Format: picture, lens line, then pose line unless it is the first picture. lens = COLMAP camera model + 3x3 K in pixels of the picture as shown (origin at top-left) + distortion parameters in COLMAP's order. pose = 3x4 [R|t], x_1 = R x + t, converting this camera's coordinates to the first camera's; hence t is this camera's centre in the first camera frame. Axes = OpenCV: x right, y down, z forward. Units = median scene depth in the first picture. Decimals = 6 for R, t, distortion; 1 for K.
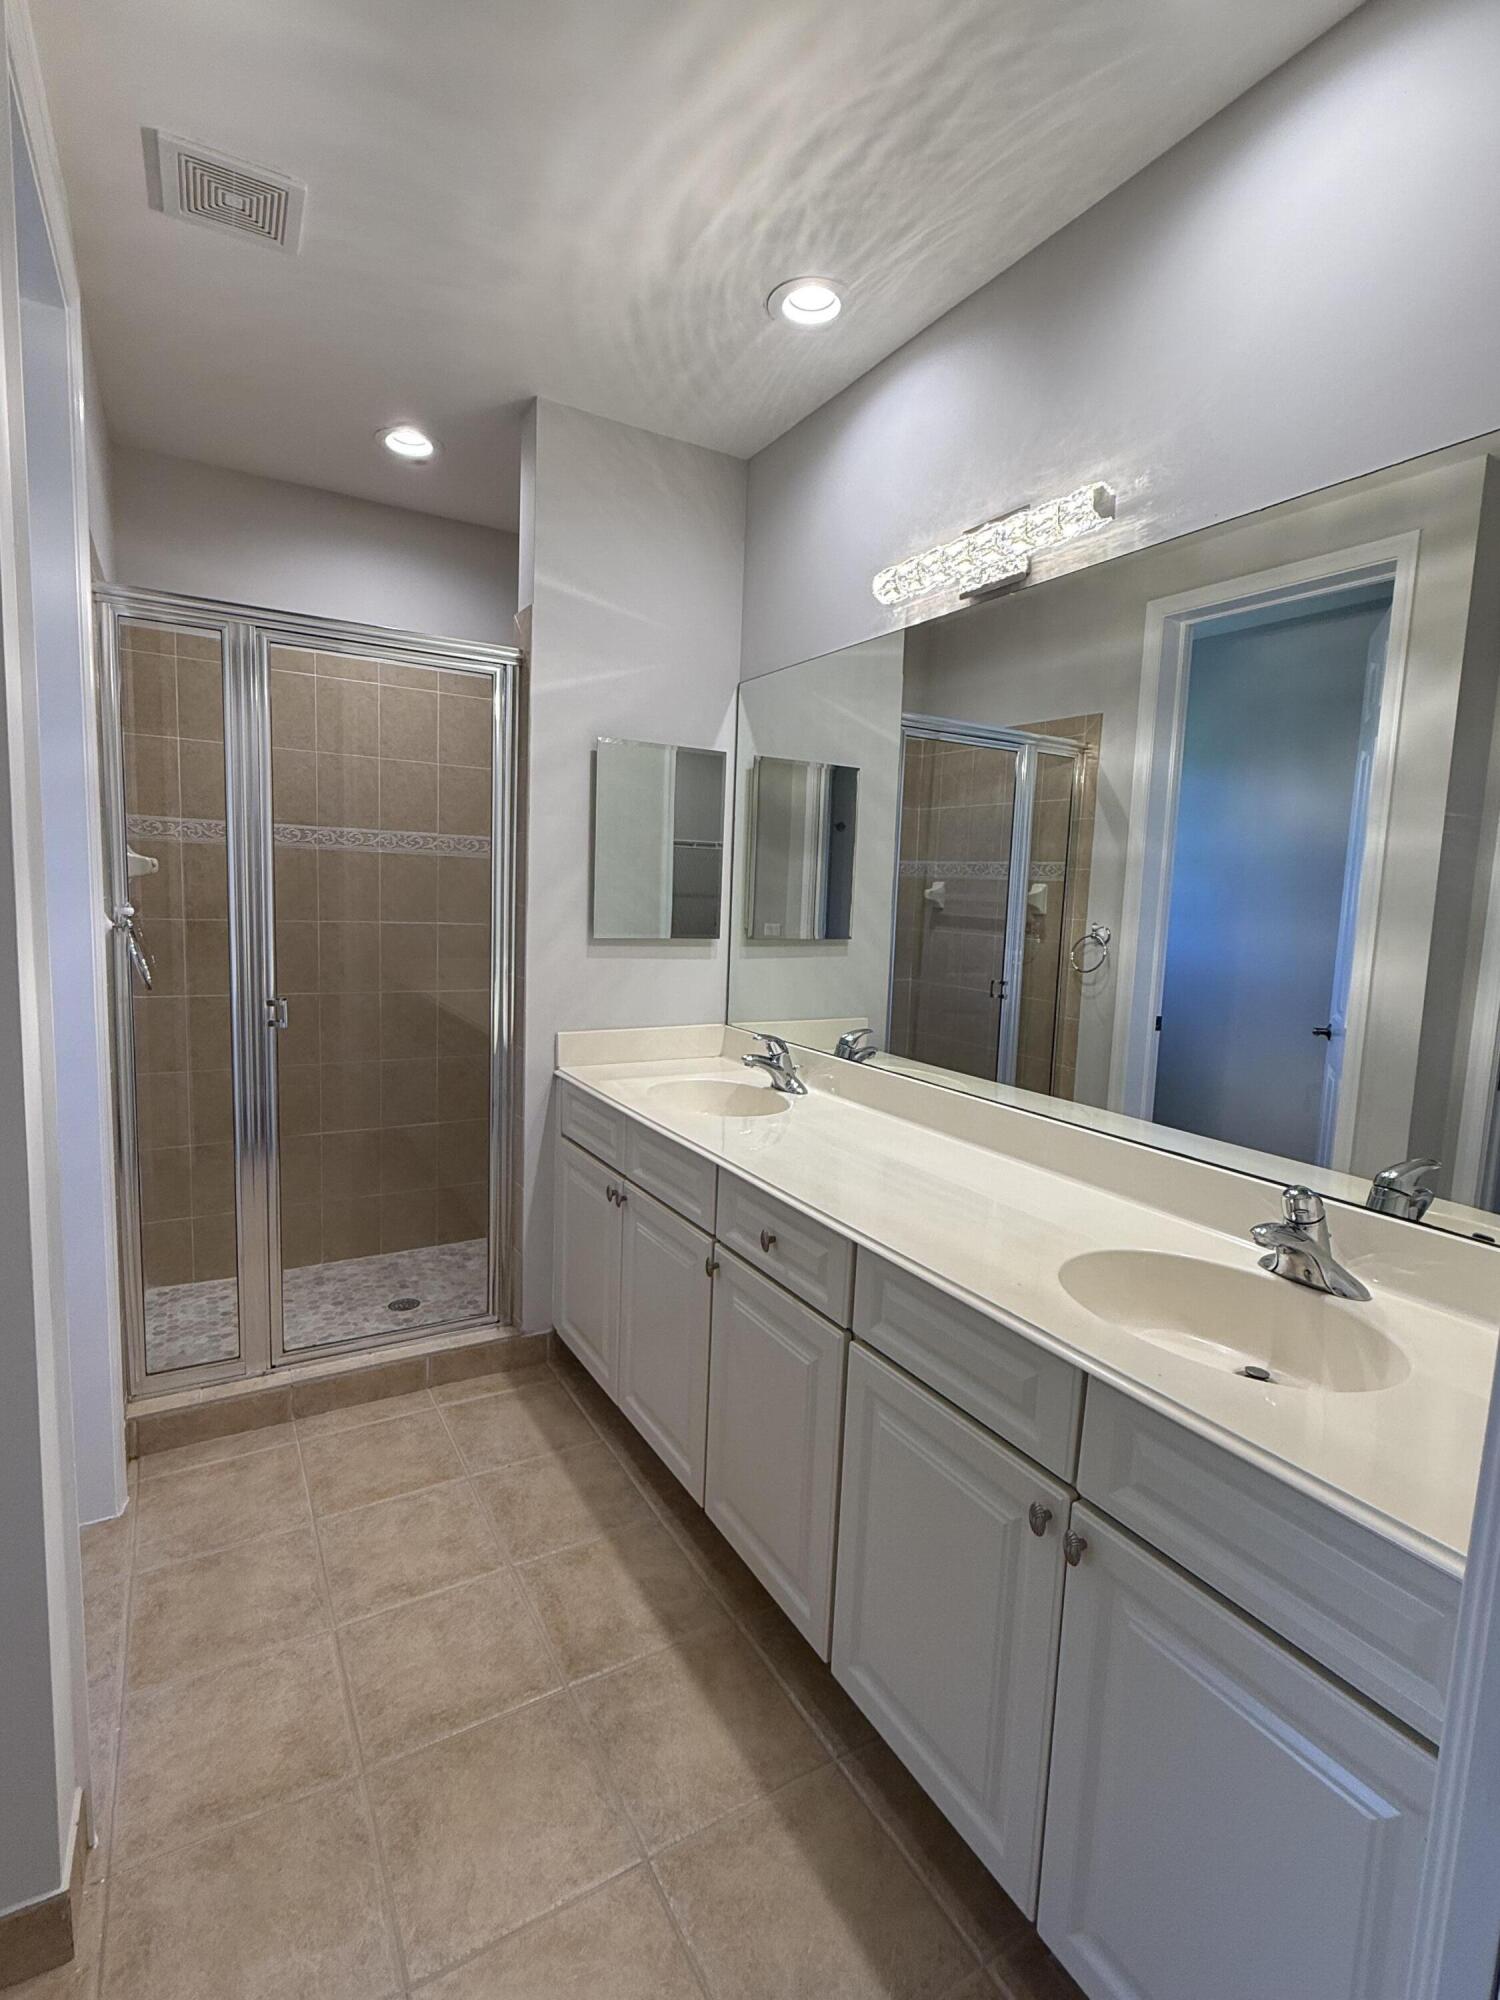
lens RADIAL K [[943.0, 0, 750.0], [0, 943.0, 1000.0], [0, 0, 1]] dist [0.000512, 0.000537]
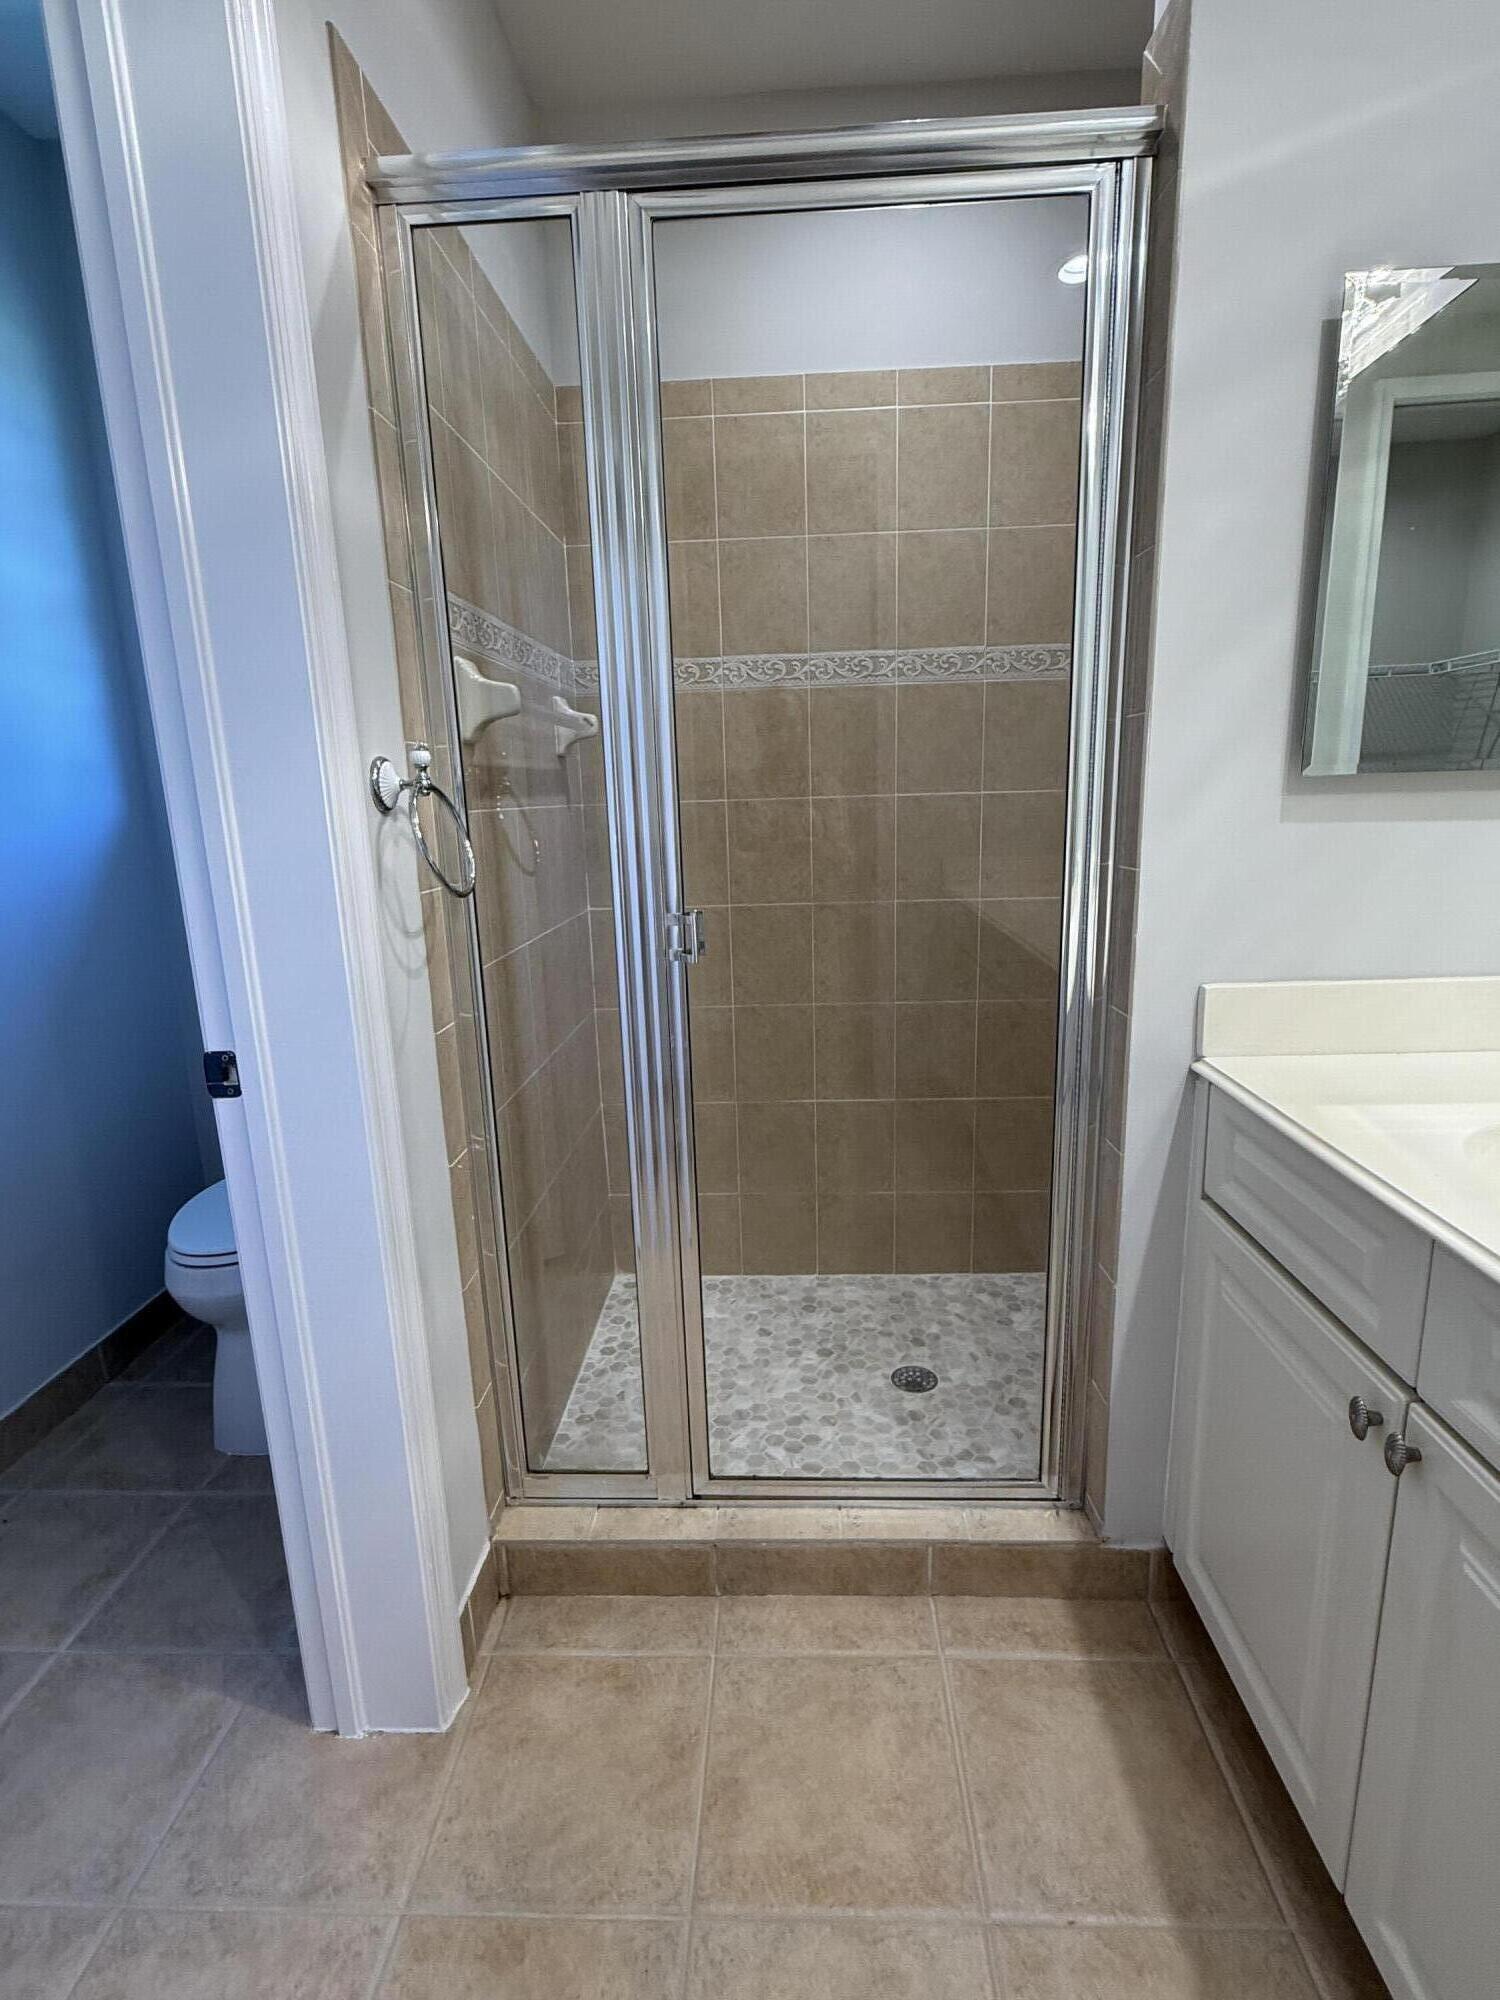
lens RADIAL K [[943.0, 0, 750.0], [0, 943.0, 1000.0], [0, 0, 1]] dist [0.000512, 0.000537]
pose [[0.832507, 0.052318, -0.551539, -0.115543], [0.000261, 0.995494, 0.094826, -0.002141], [0.554015, -0.079087, 0.828742, 0.420364]]
